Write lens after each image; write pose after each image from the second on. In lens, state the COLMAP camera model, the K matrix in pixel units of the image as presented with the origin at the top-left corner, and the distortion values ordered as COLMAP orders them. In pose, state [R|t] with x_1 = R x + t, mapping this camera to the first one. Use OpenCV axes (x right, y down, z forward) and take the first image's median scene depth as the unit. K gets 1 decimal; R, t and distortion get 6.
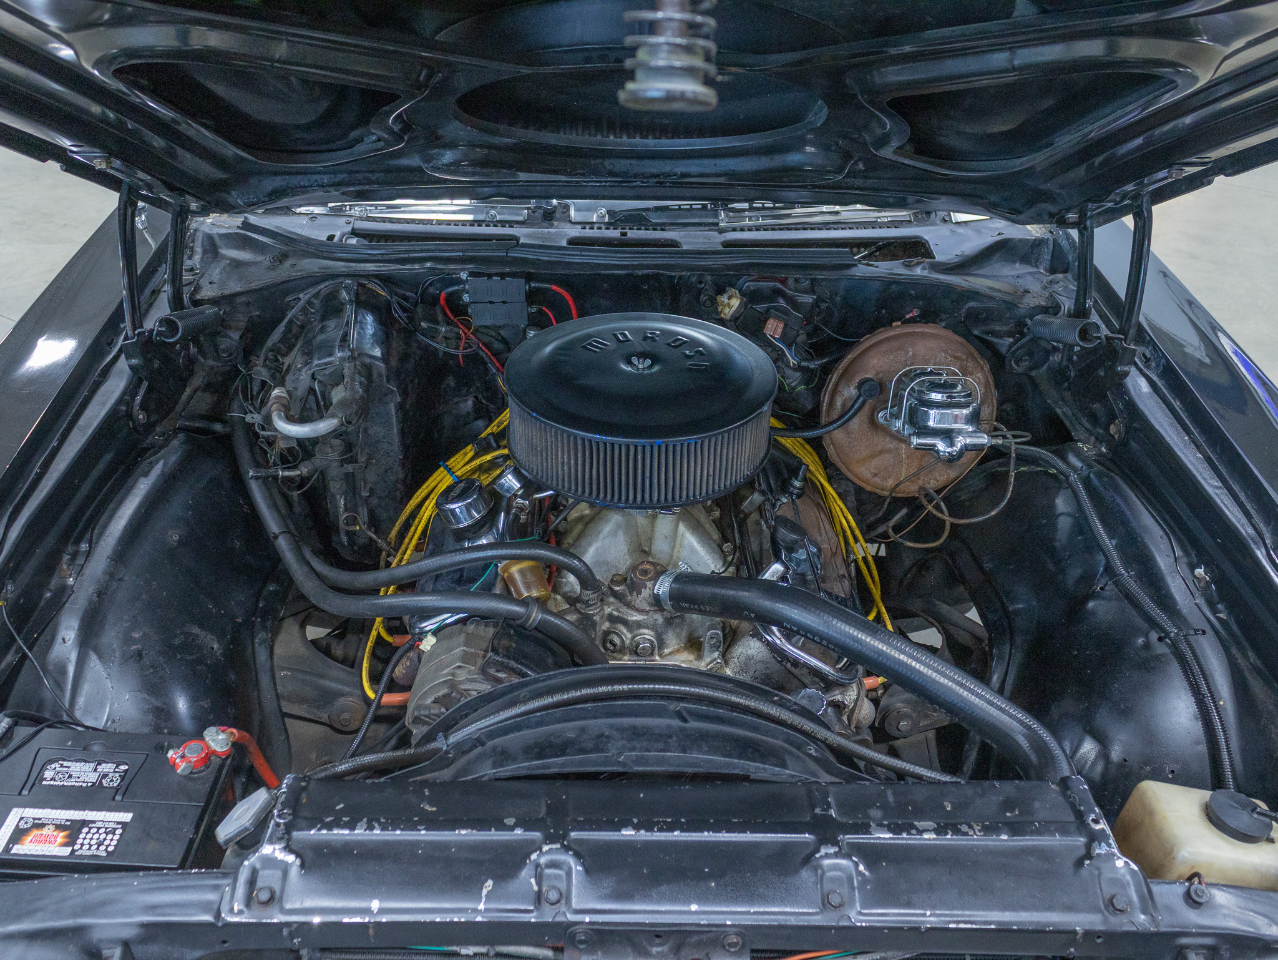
lens RADIAL K [[1115.6, 0, 639.0], [0, 1115.6, 480.0], [0, 0, 1]] dist [-0.007429, -0.002153]
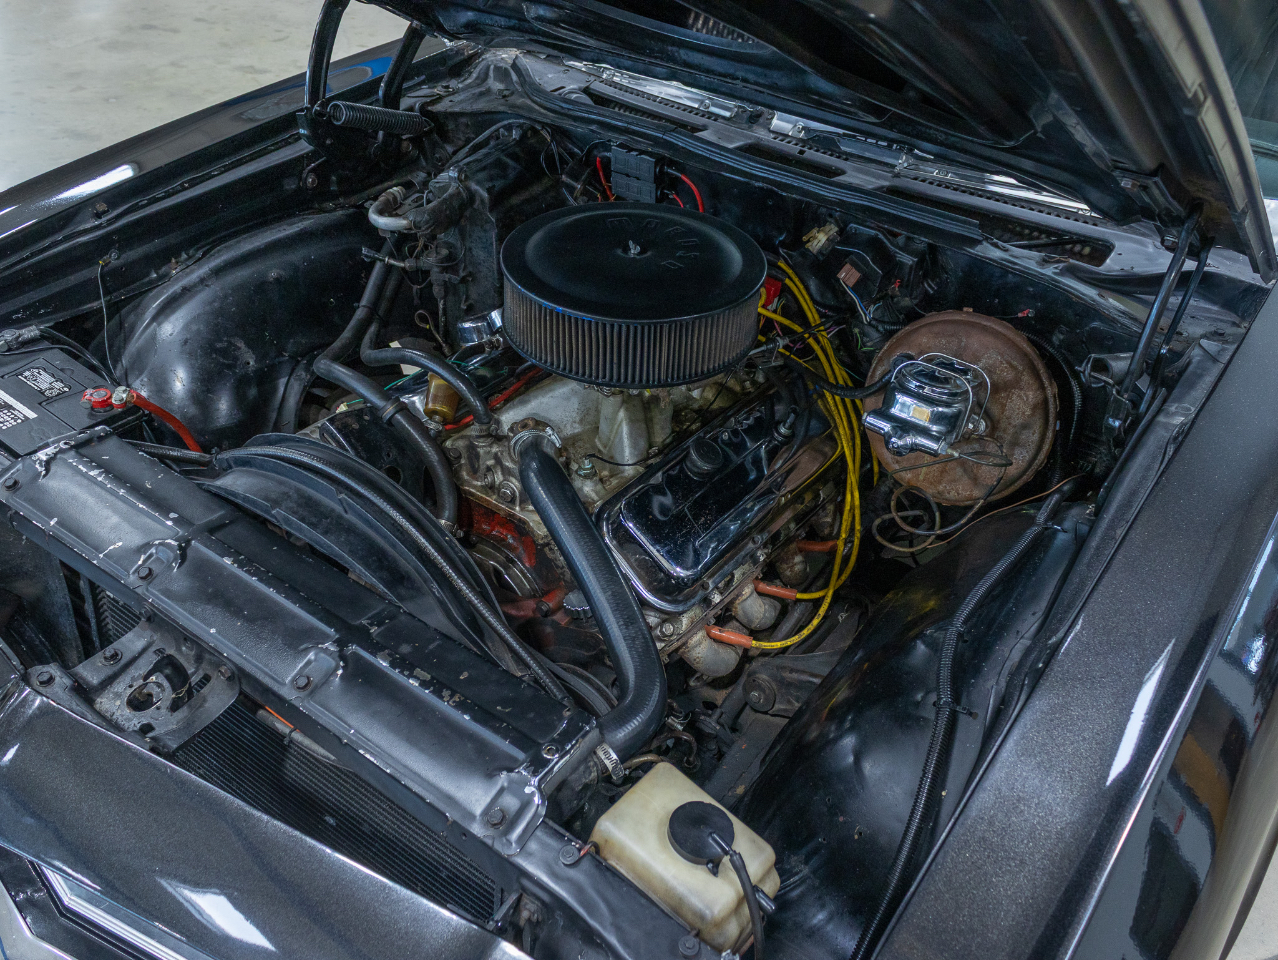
lens RADIAL K [[1115.6, 0, 639.0], [0, 1115.6, 480.0], [0, 0, 1]] dist [-0.007429, -0.002153]
pose [[0.812148, 0.376325, -0.445865, 0.468408], [-0.352653, 0.925415, 0.138721, -0.044366], [0.464814, 0.044574, 0.884286, 0.089450]]
